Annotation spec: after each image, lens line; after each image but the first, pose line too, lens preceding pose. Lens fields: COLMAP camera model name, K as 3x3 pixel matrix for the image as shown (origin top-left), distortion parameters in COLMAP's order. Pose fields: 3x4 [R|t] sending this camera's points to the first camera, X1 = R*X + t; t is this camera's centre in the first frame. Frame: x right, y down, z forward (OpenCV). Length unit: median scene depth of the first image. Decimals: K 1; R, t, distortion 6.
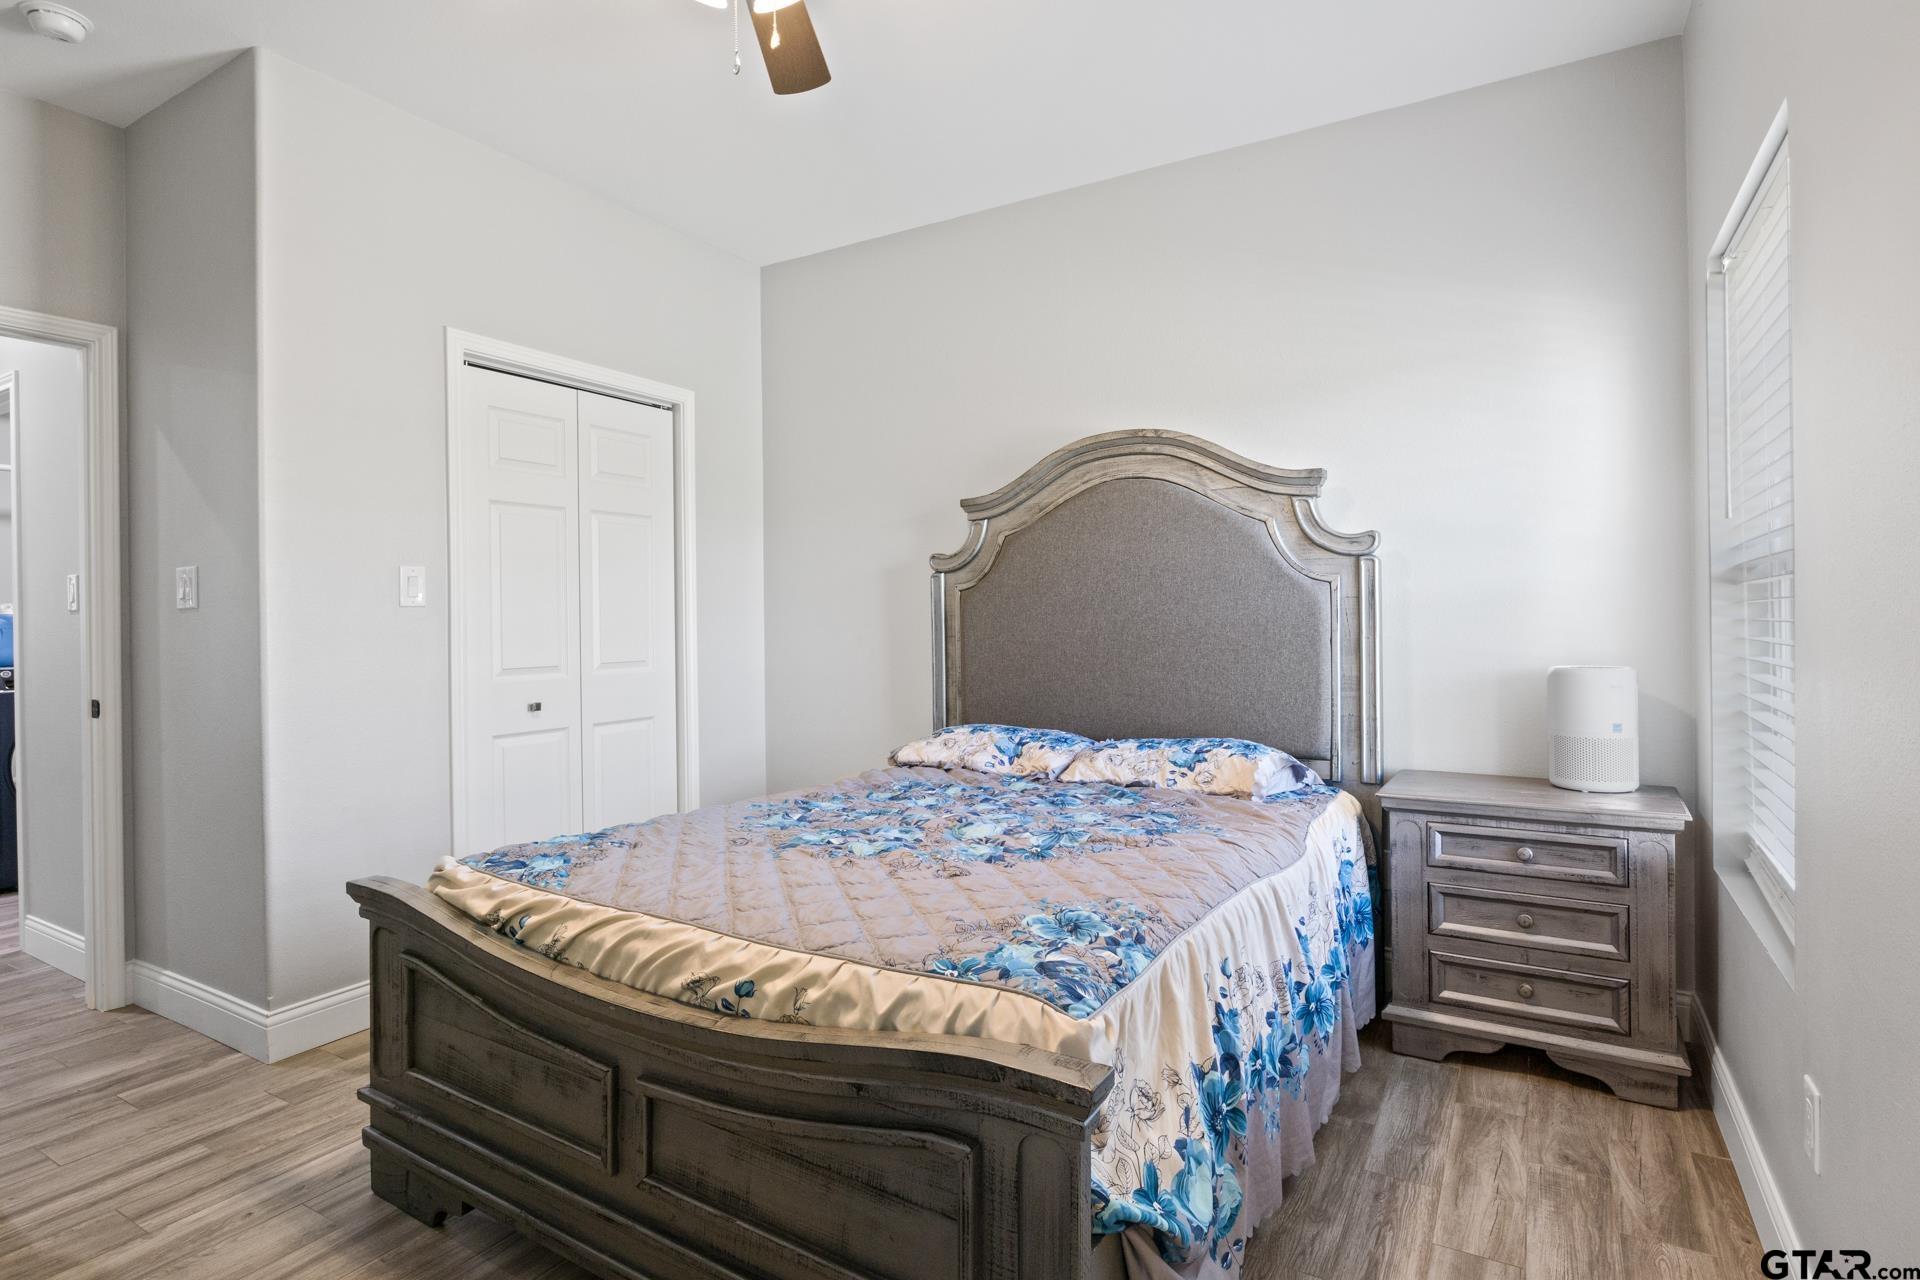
lens RADIAL K [[971.5, 0, 944.8], [0, 971.5, 620.6], [0, 0, 1]] dist [-0.009591, 0.000839]
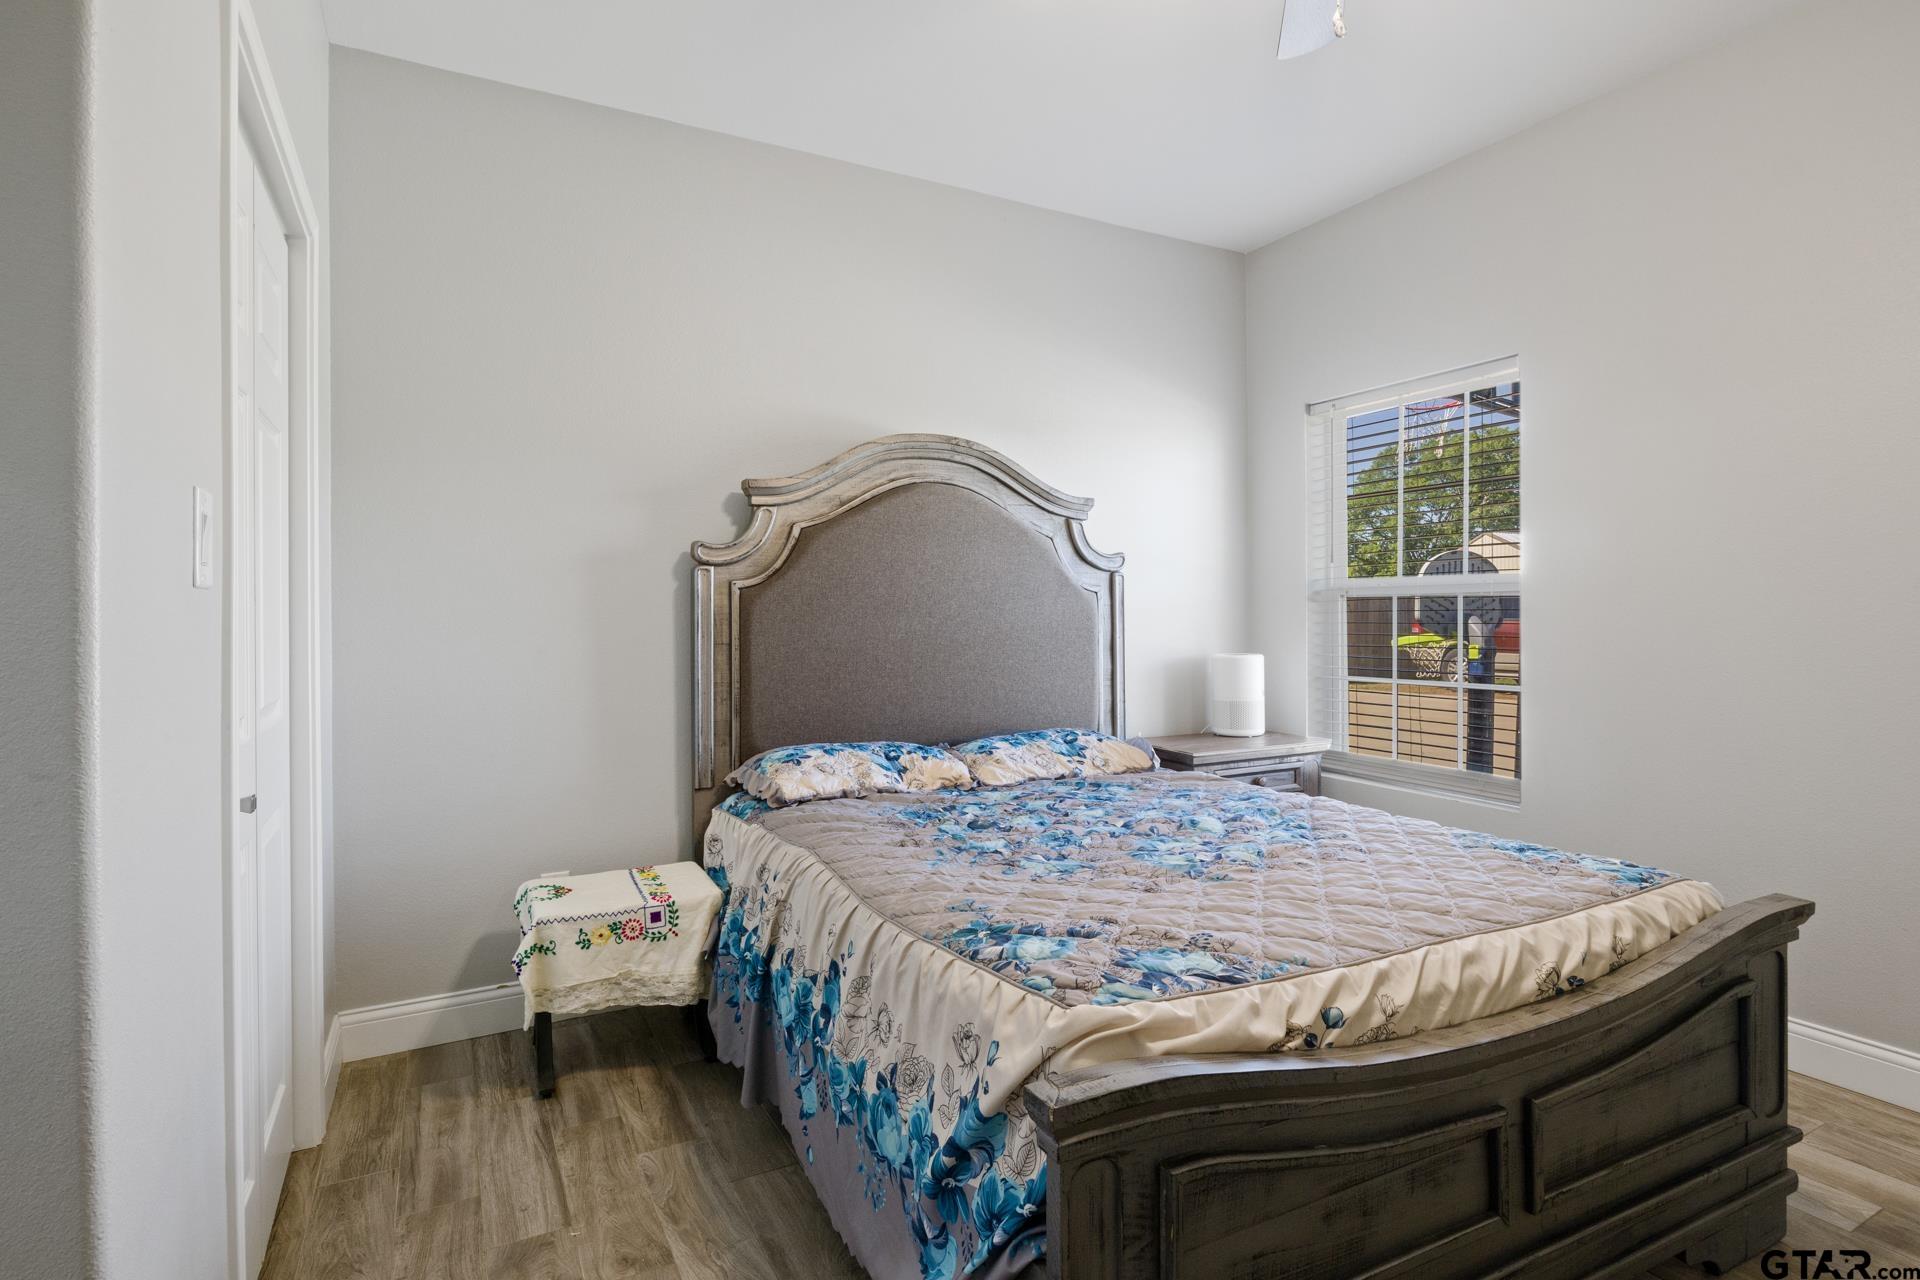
lens RADIAL K [[971.5, 0, 945.7], [0, 971.5, 637.7], [0, 0, 1]] dist [-0.009591, 0.000839]
pose [[0.518234, -0.010075, 0.855180, -0.705259], [0.006013, 0.999949, 0.008137, 0.006019], [-0.855218, 0.000925, 0.518268, 0.499793]]
